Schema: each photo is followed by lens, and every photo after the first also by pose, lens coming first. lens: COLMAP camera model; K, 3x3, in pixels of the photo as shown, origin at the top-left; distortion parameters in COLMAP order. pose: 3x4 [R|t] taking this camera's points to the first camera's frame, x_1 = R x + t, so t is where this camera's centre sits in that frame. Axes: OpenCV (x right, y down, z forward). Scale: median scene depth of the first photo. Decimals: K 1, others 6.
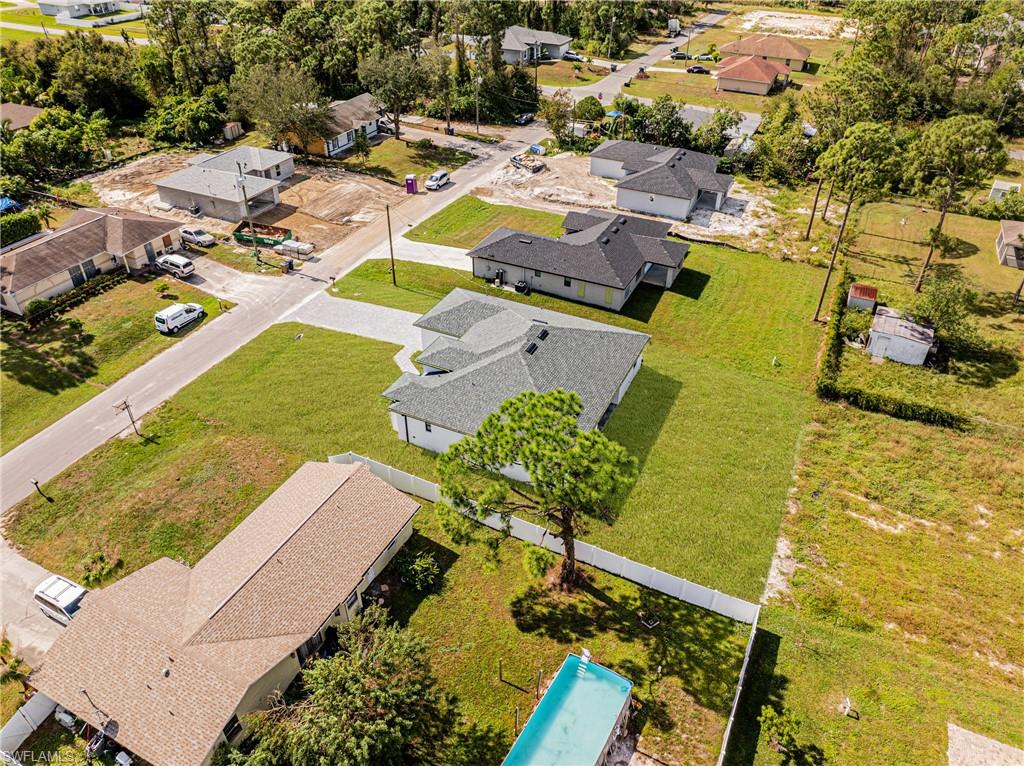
lens RADIAL K [[726.2, 0, 513.8], [0, 726.2, 375.7], [0, 0, 1]] dist [-0.043993, 0.001575]
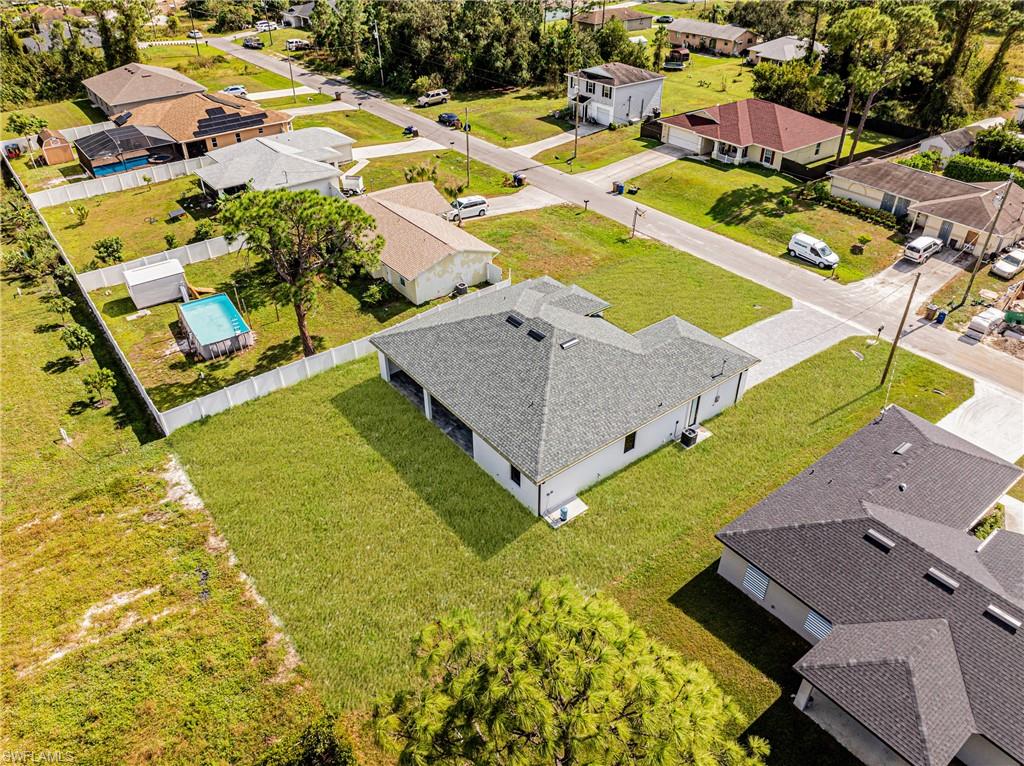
lens RADIAL K [[726.2, 0, 513.8], [0, 726.2, 375.7], [0, 0, 1]] dist [-0.043993, 0.001575]
pose [[-0.445265, 0.505274, -0.739214, 0.531561], [-0.515601, 0.530273, 0.673028, -0.446108], [0.732048, 0.680815, 0.024408, 0.795351]]
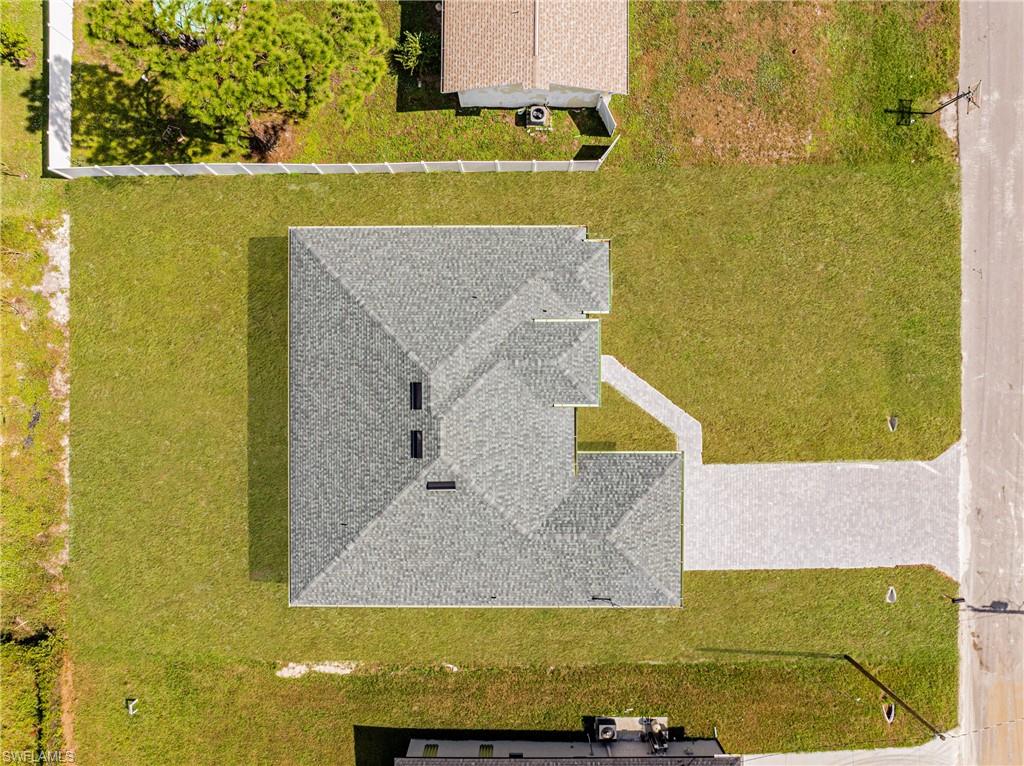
lens RADIAL K [[717.3, 0, 512.0], [0, 717.3, 383.0], [0, 0, 1]] dist [-0.031929, 0.003894]
pose [[-0.900746, 0.434345, -0.000750, -0.038698], [-0.250412, -0.517893, 0.817974, -0.412136], [0.354894, 0.736975, 0.575255, 0.532169]]
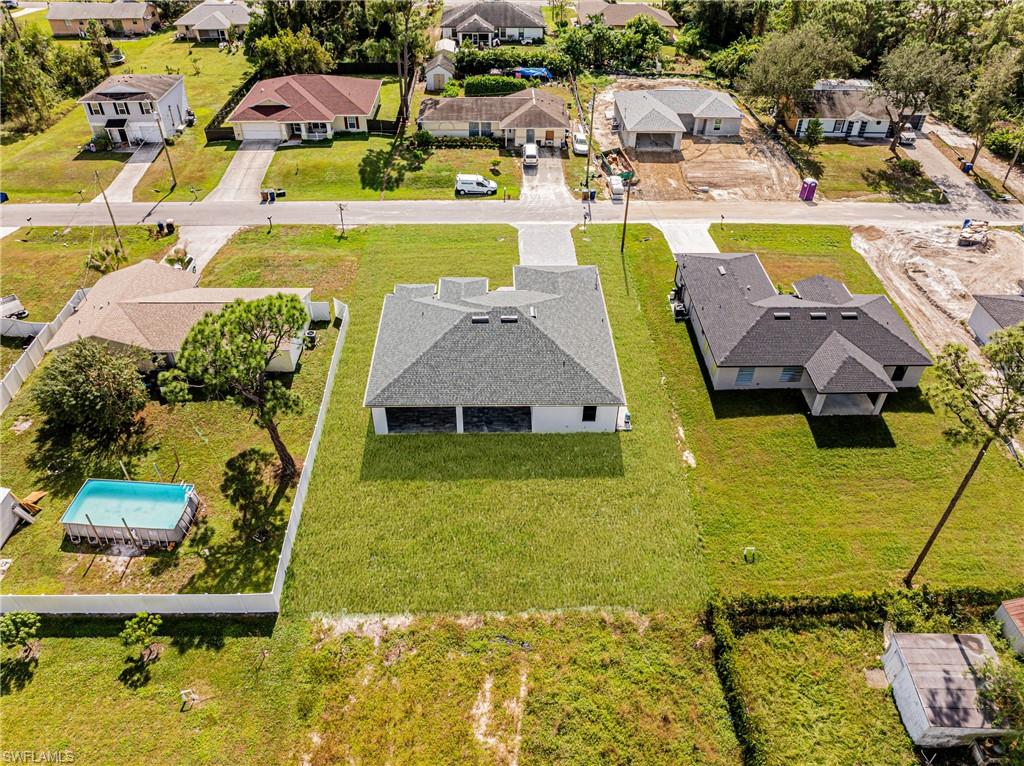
lens RADIAL K [[751.8, 0, 515.2], [0, 751.8, 358.5], [0, 0, 1]] dist [-0.043080, -0.002069]
pose [[0.456358, 0.542247, -0.705483, 0.621517], [-0.520205, 0.805835, 0.282873, -0.241427], [0.721890, 0.237905, 0.649828, 0.295632]]
